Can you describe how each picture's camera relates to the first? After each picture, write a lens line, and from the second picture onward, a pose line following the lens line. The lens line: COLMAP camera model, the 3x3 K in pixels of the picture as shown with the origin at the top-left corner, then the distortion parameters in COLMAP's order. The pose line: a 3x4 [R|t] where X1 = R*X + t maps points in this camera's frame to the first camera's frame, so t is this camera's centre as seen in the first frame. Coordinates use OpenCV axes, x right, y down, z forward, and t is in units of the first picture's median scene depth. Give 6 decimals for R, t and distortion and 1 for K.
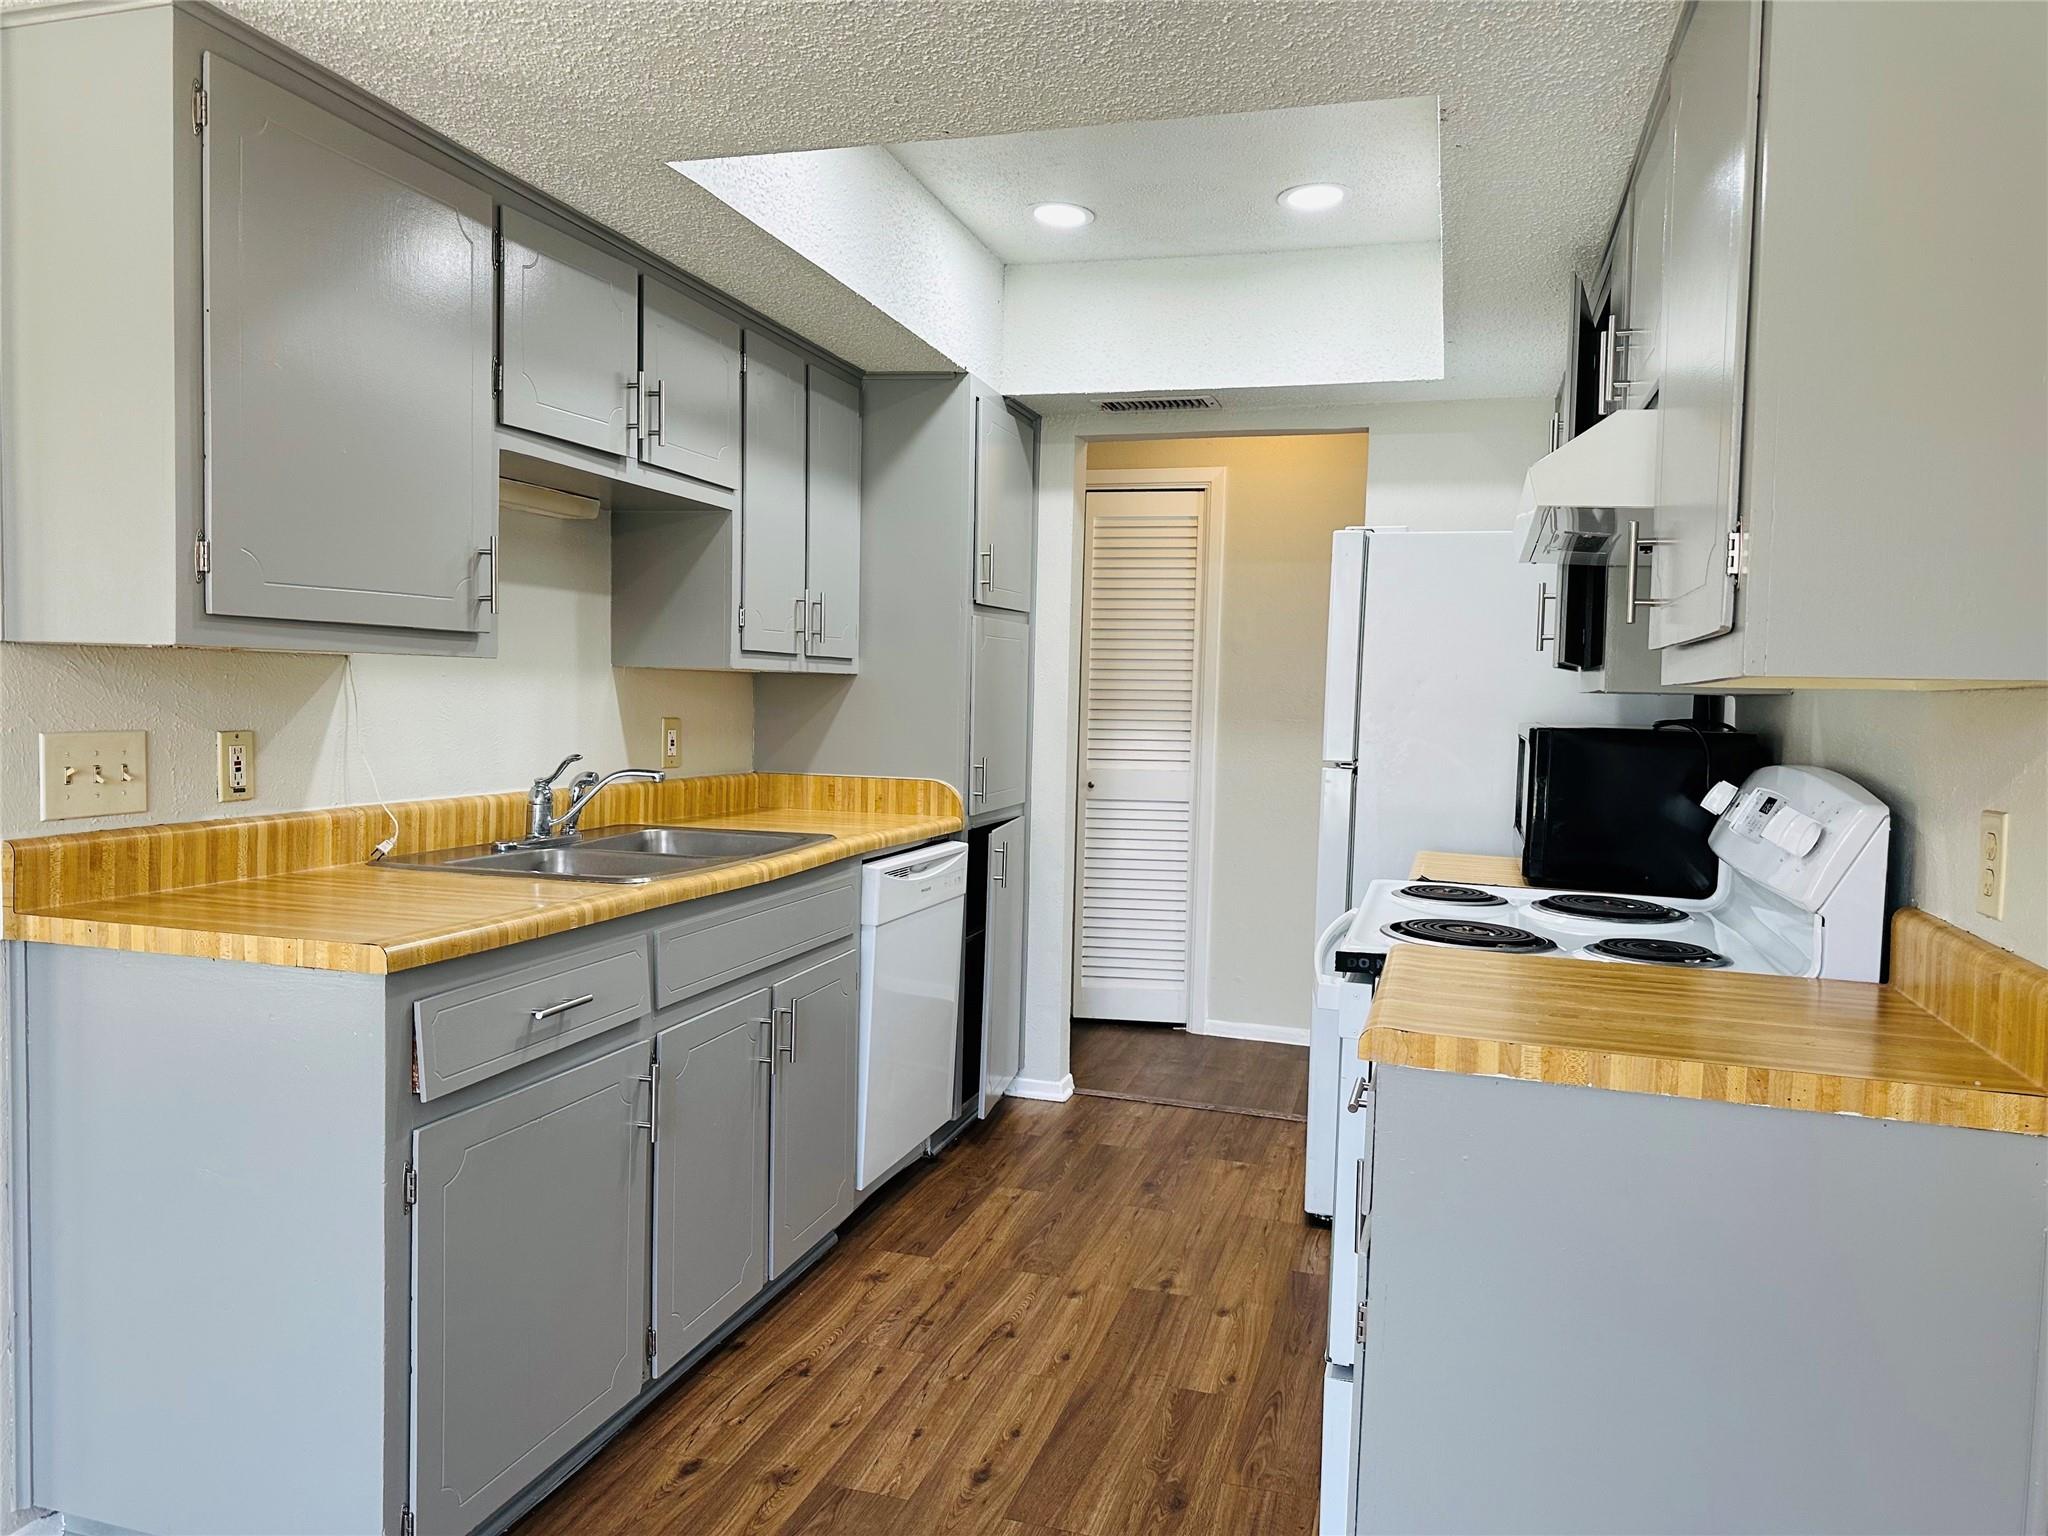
lens RADIAL K [[1447.5, 0, 1007.7], [0, 1447.5, 772.8], [0, 0, 1]] dist [0.052966, -0.081555]
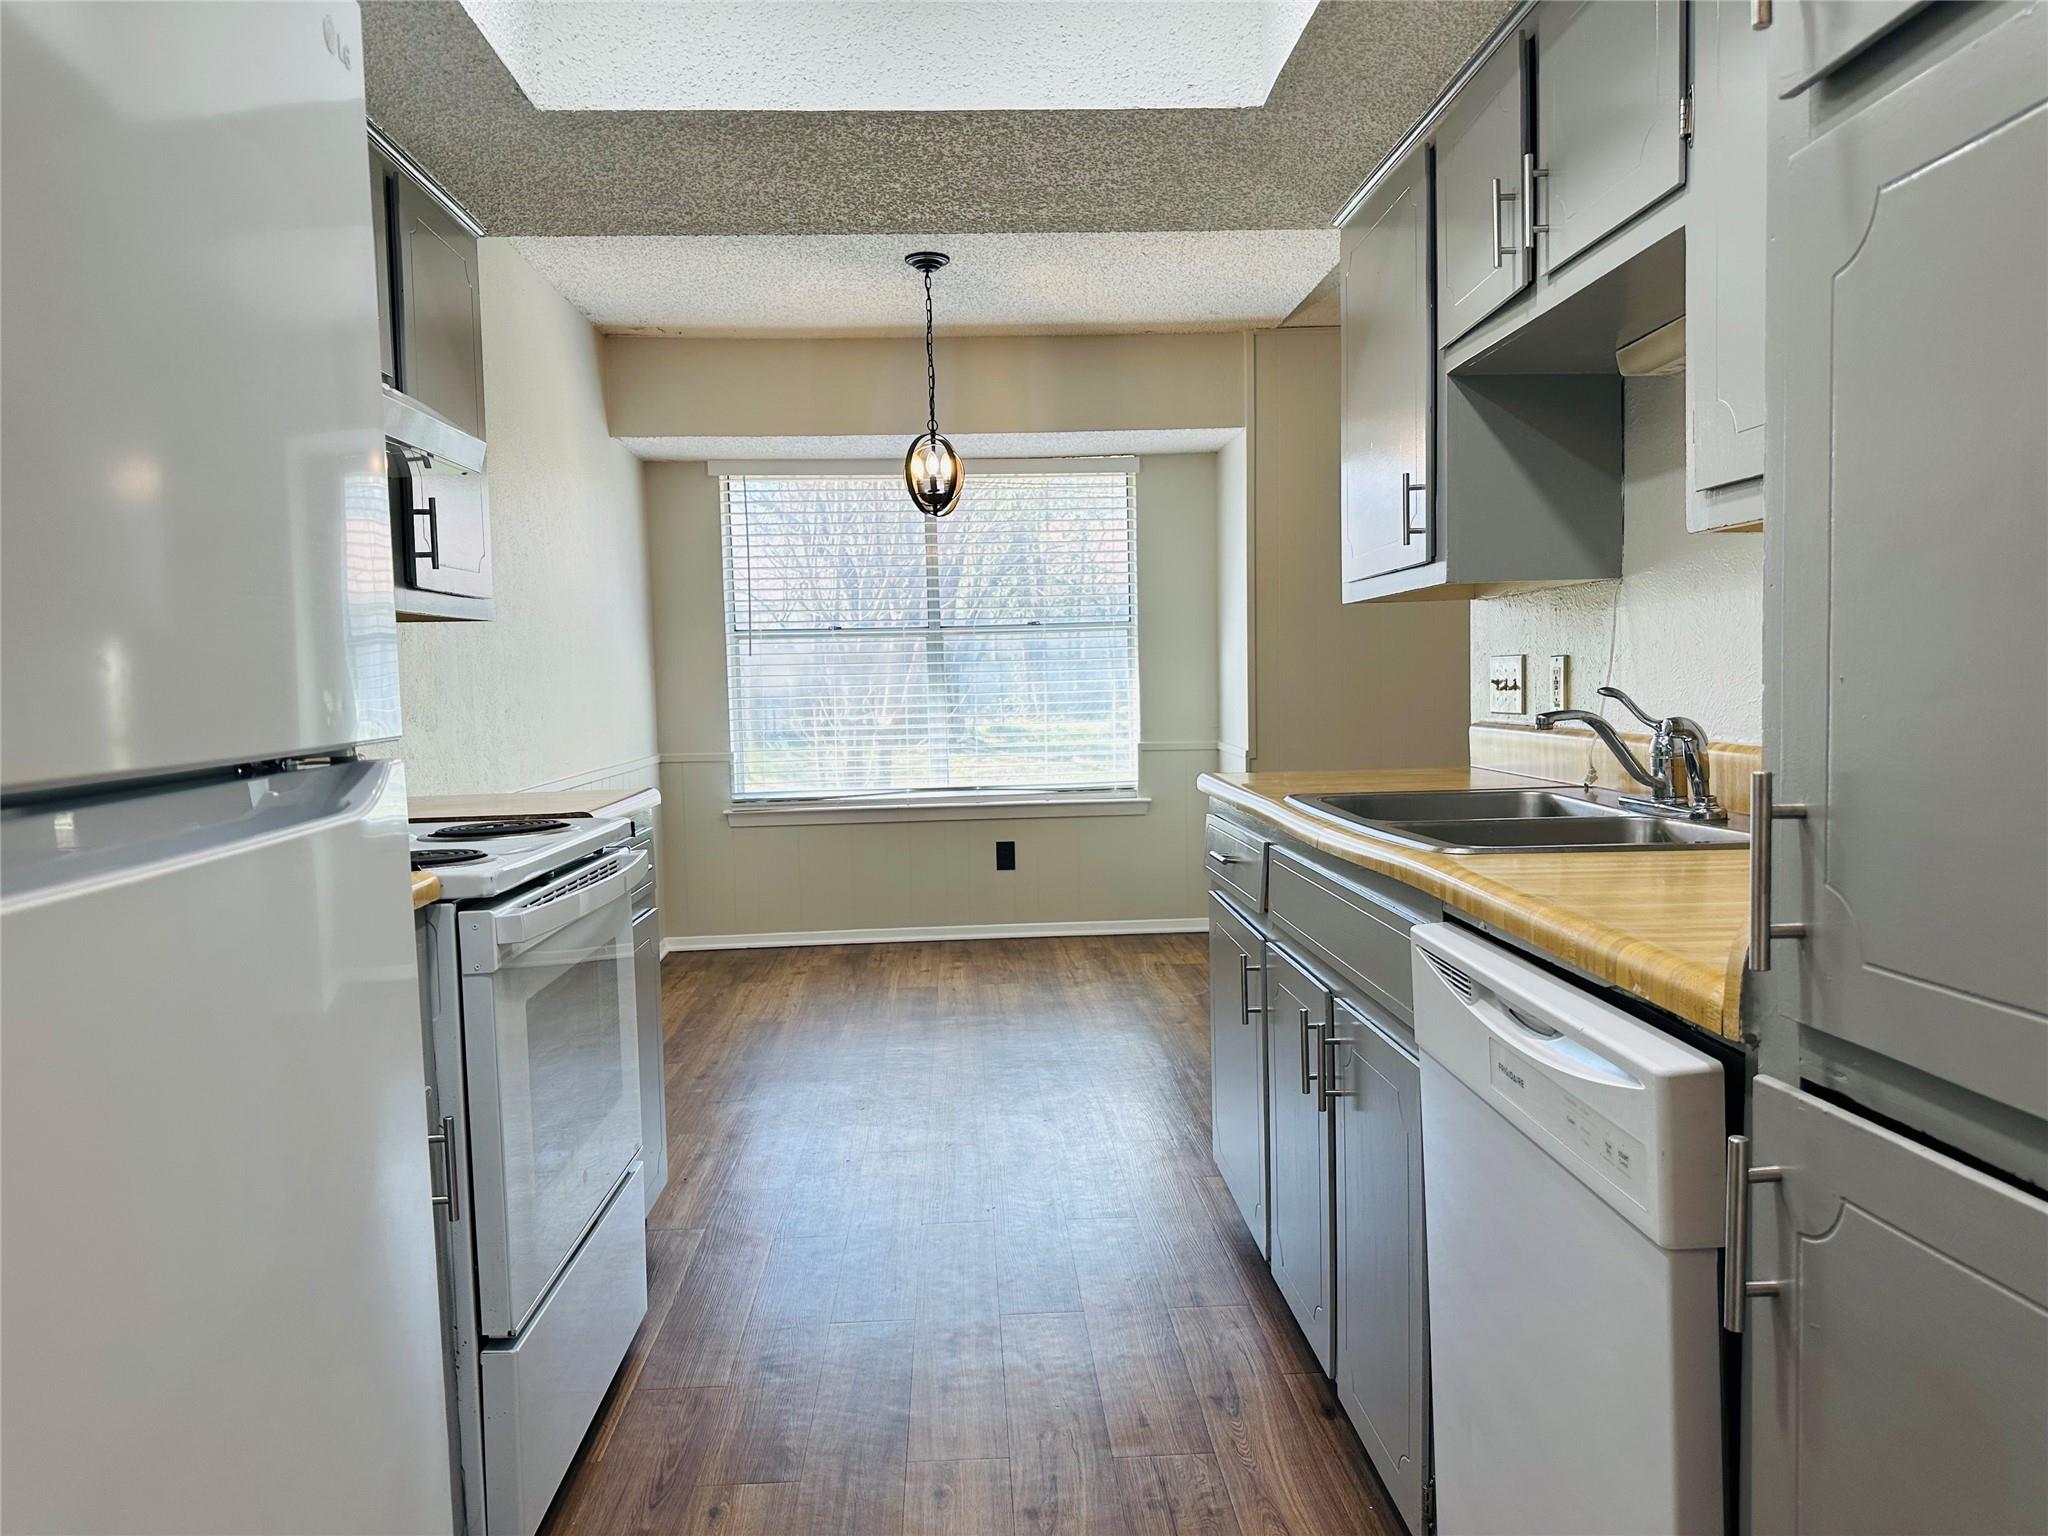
lens RADIAL K [[1459.2, 0, 1024.0], [0, 1459.2, 768.0], [0, 0, 1]] dist [0.130253, -0.170653]
pose [[-0.939055, 0.013852, -0.343487, 0.260157], [-0.024187, 0.994049, 0.106211, -0.049509], [0.342915, 0.108046, -0.933132, 1.713270]]
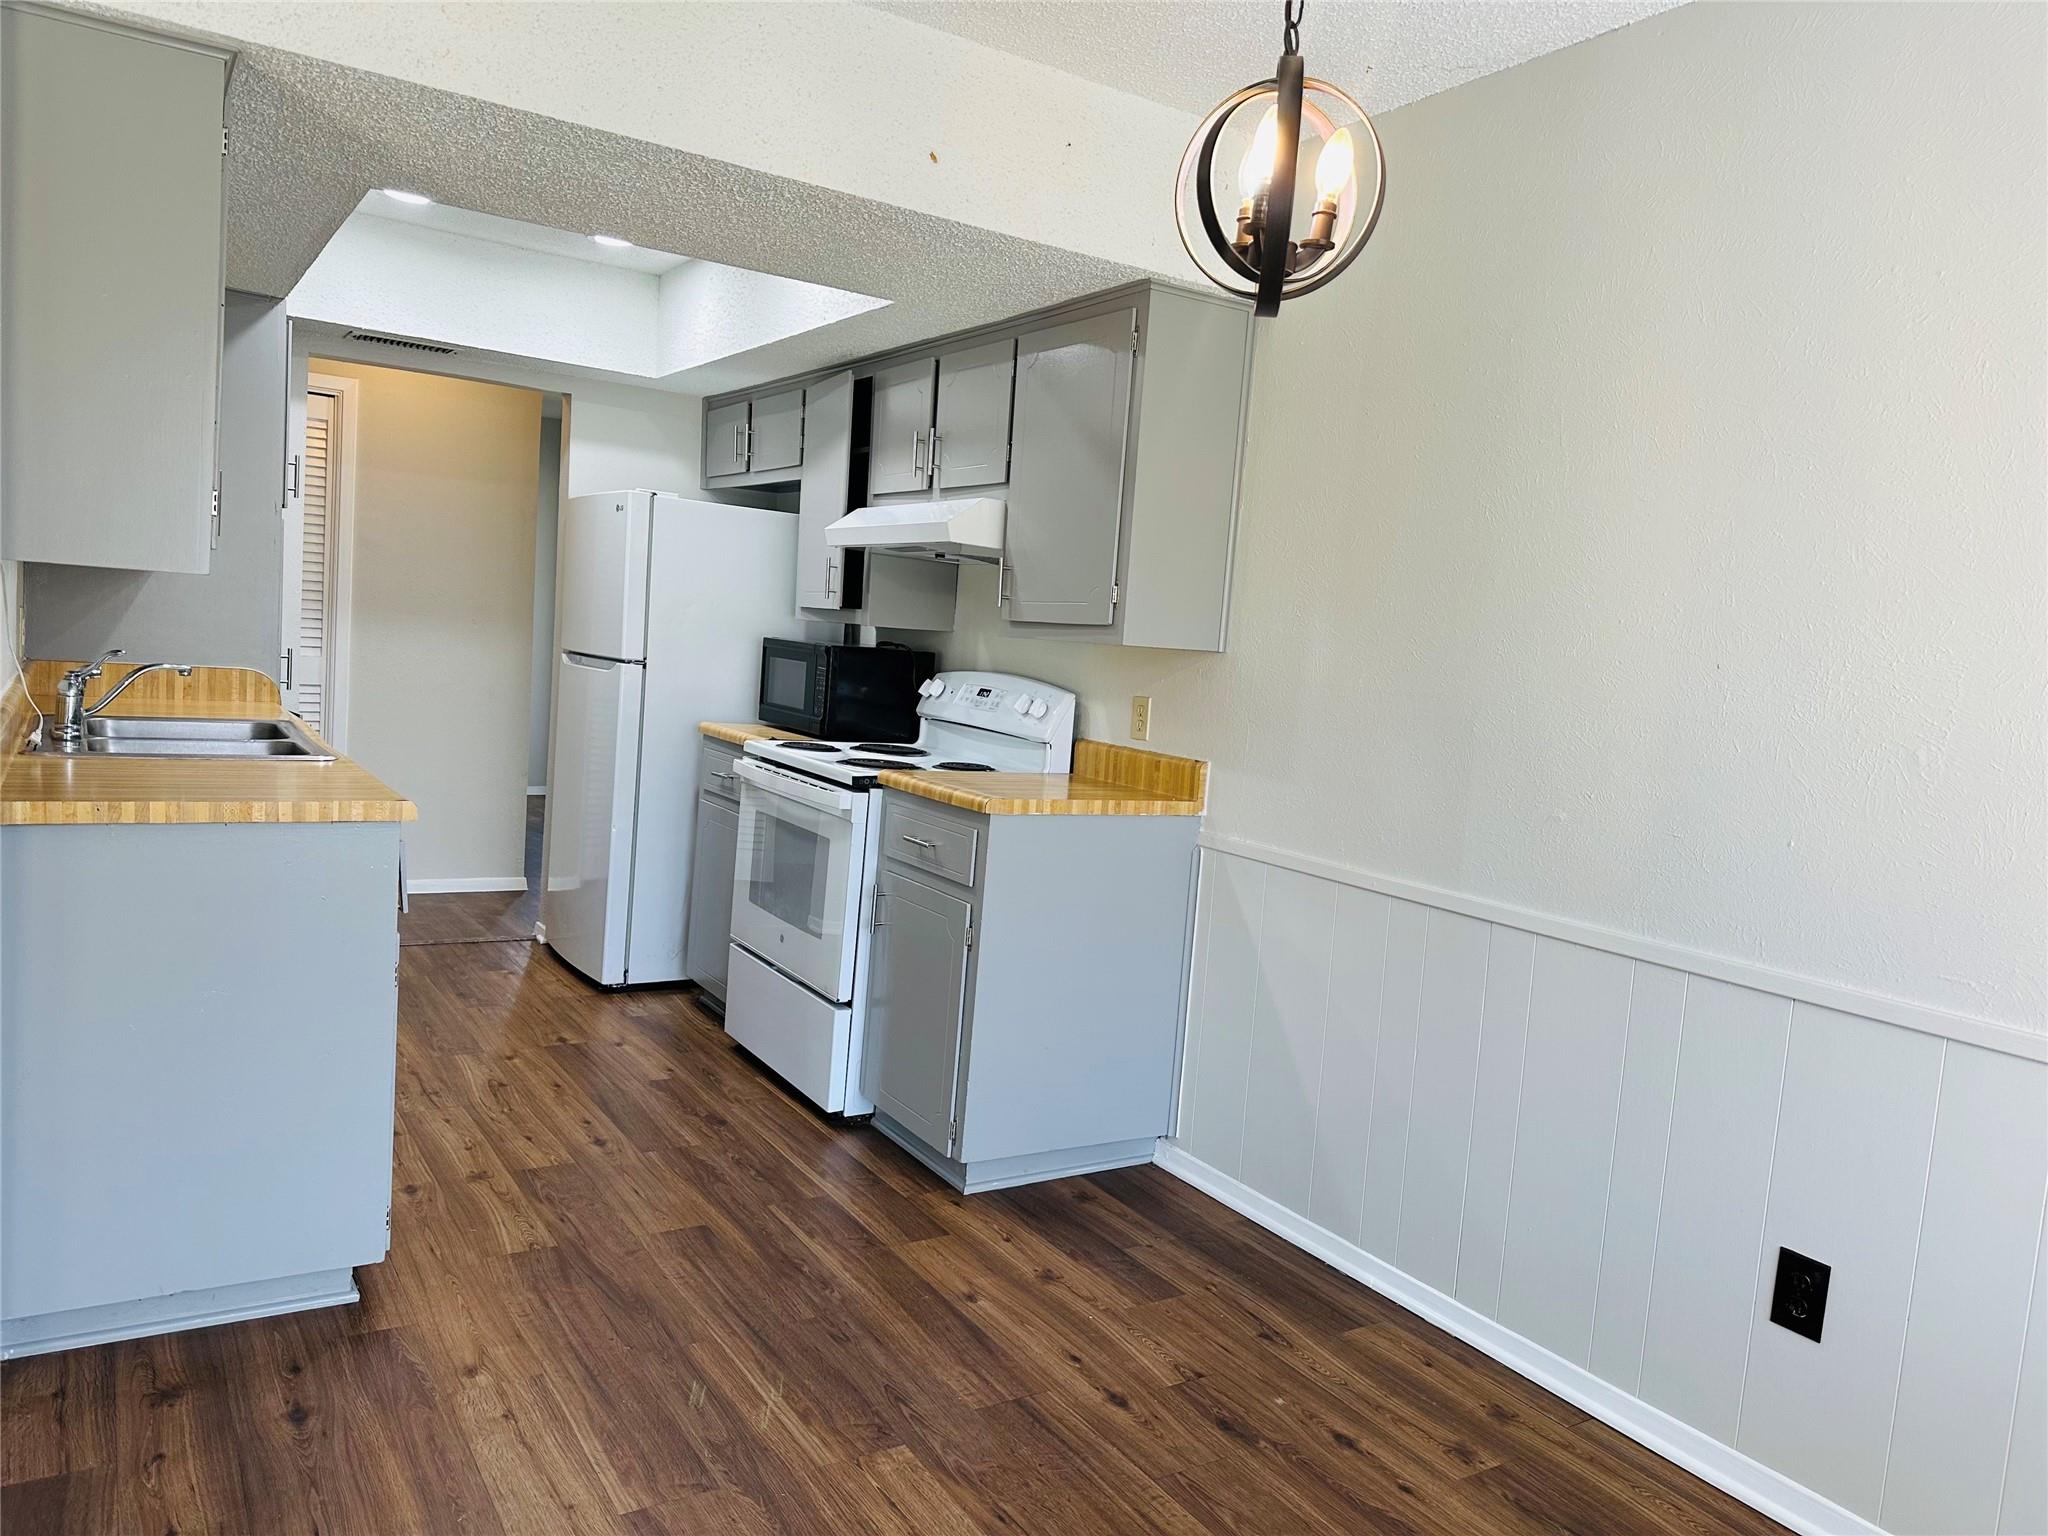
lens RADIAL K [[1459.2, 0, 1024.0], [0, 1459.2, 768.0], [0, 0, 1]] dist [0.130253, -0.170653]
pose [[0.648752, -0.047726, 0.759502, -0.748690], [-0.015446, 0.997000, 0.075844, -0.020752], [-0.760843, -0.060935, 0.646068, -0.251705]]
